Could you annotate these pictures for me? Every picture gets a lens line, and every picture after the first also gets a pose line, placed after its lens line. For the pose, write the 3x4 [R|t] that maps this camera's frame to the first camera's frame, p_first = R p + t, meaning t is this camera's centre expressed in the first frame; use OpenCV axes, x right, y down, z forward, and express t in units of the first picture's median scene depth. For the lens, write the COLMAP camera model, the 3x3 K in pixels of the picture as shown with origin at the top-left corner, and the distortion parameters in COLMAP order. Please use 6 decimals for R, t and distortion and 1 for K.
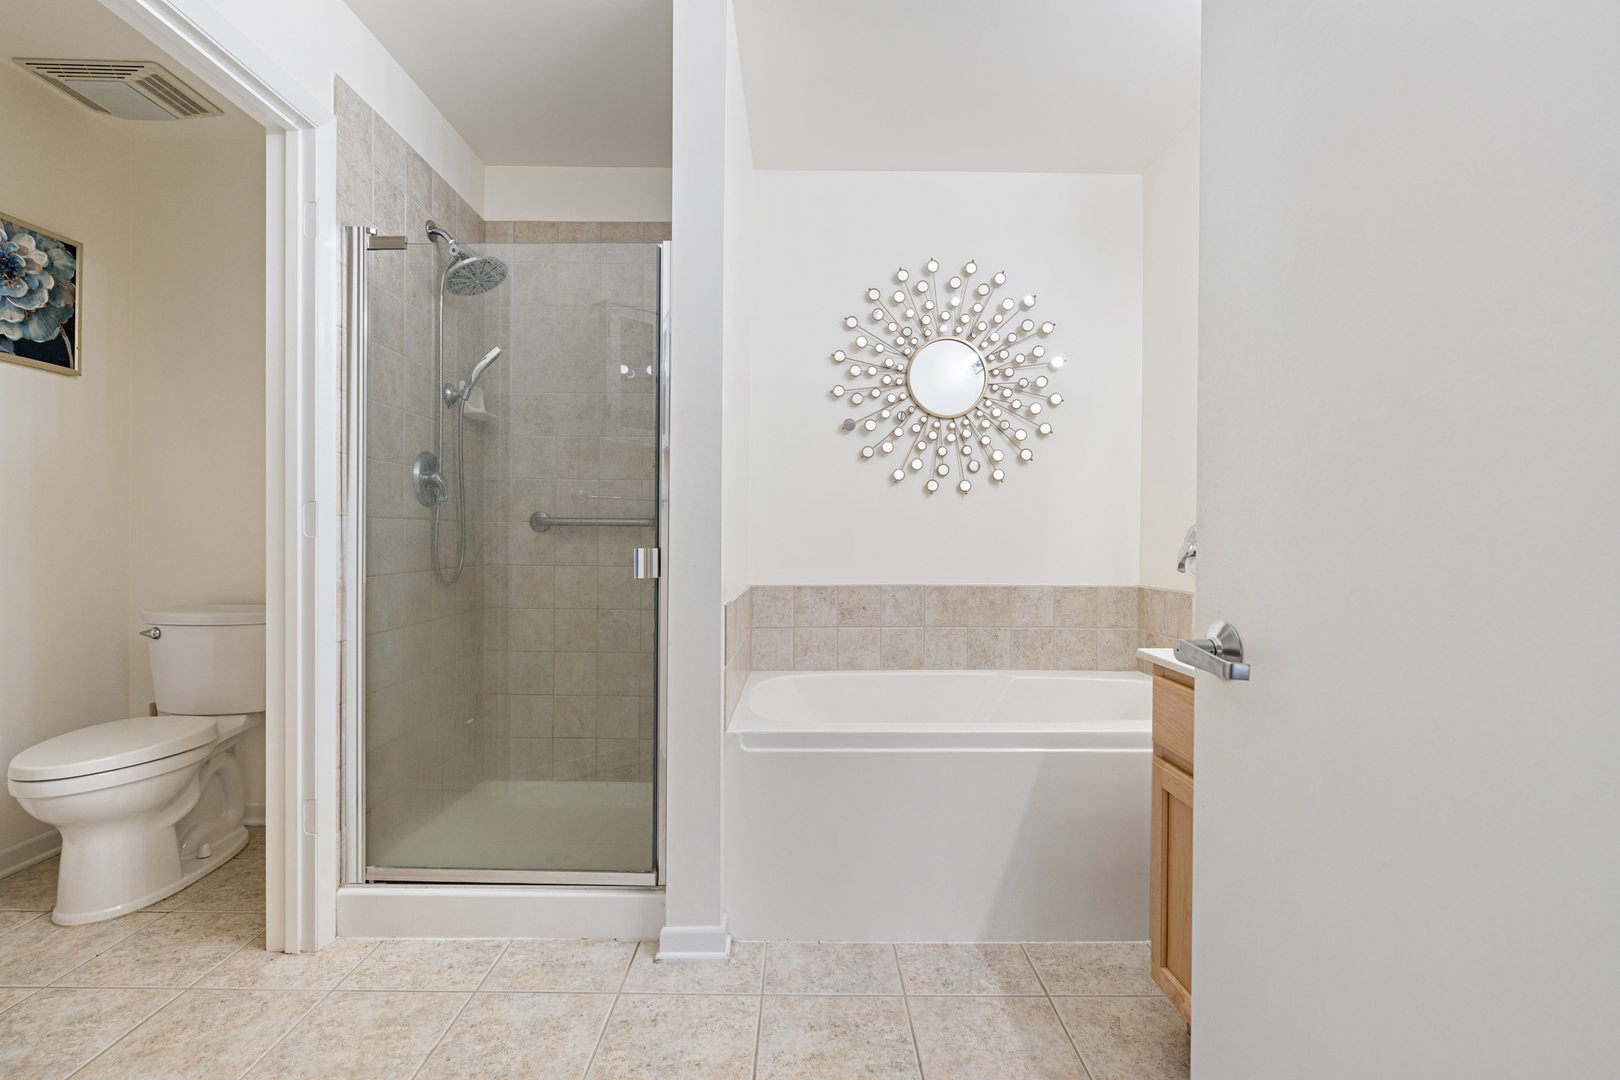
lens RADIAL K [[721.1, 0, 809.2], [0, 721.1, 536.7], [0, 0, 1]] dist [-0.002365, -0.000148]
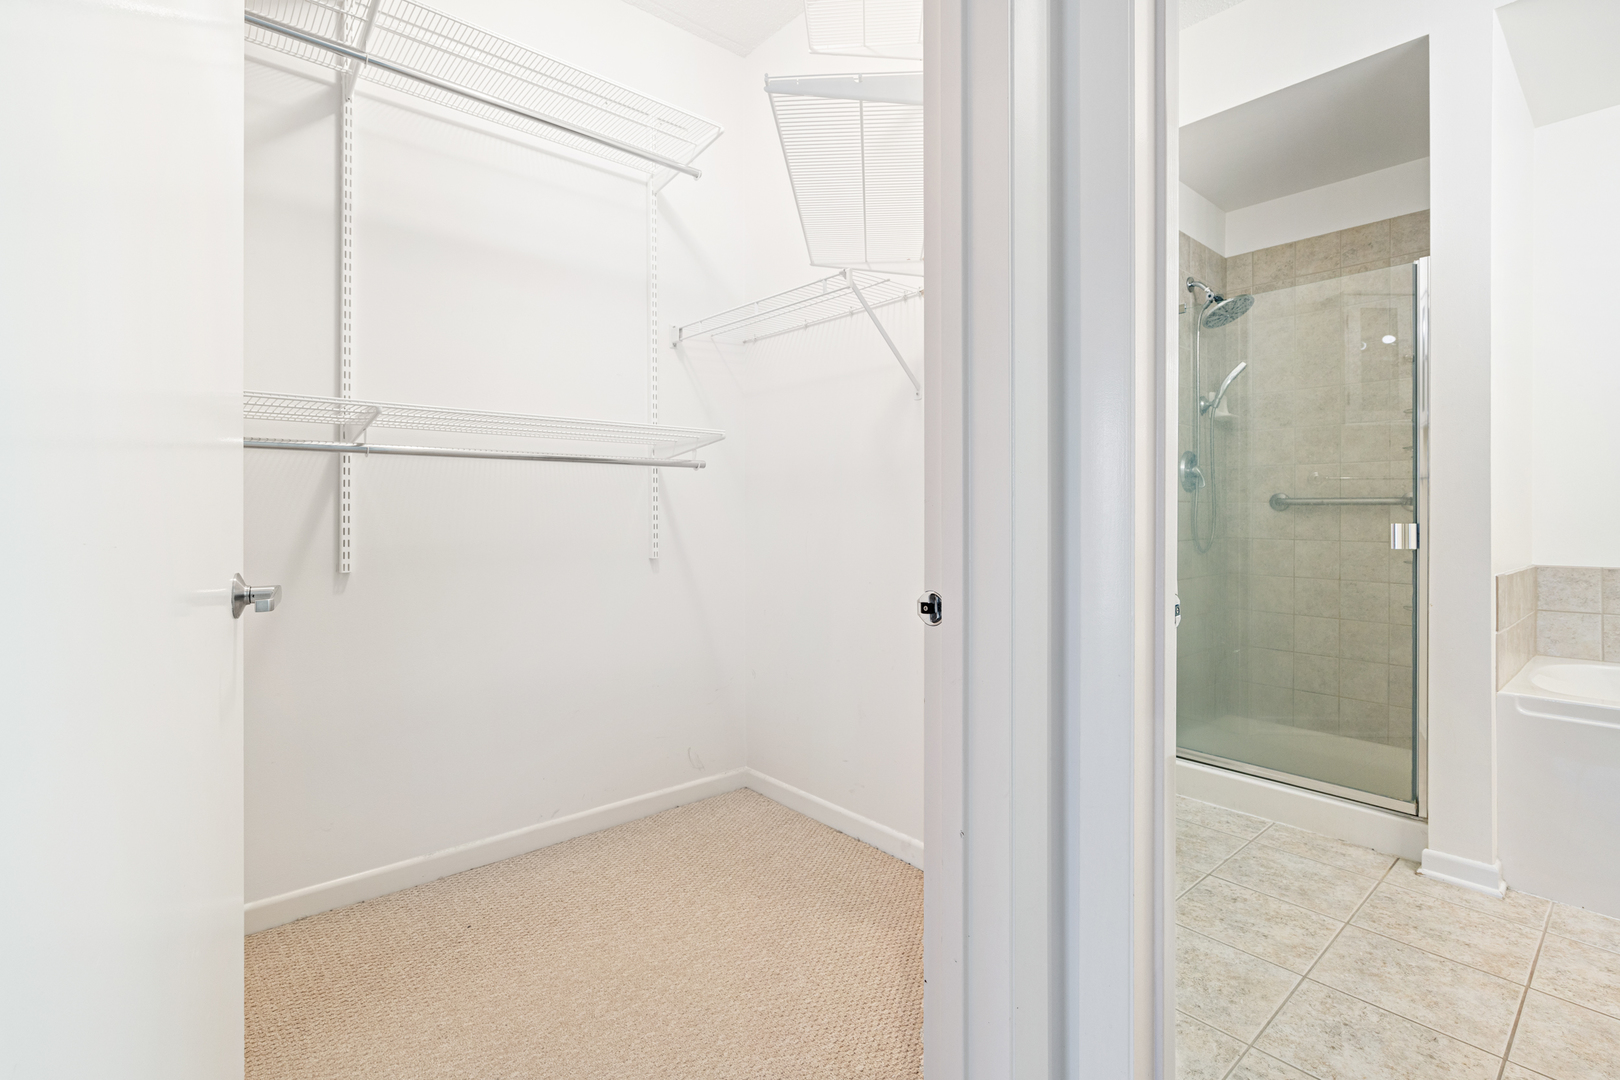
lens RADIAL K [[721.1, 0, 802.3], [0, 721.1, 513.5], [0, 0, 1]] dist [-0.002365, -0.000148]
pose [[0.632078, -0.006549, -0.774877, 0.049054], [0.002147, 0.999975, -0.006700, 0.004595], [0.774902, 0.002571, 0.632076, -0.387733]]
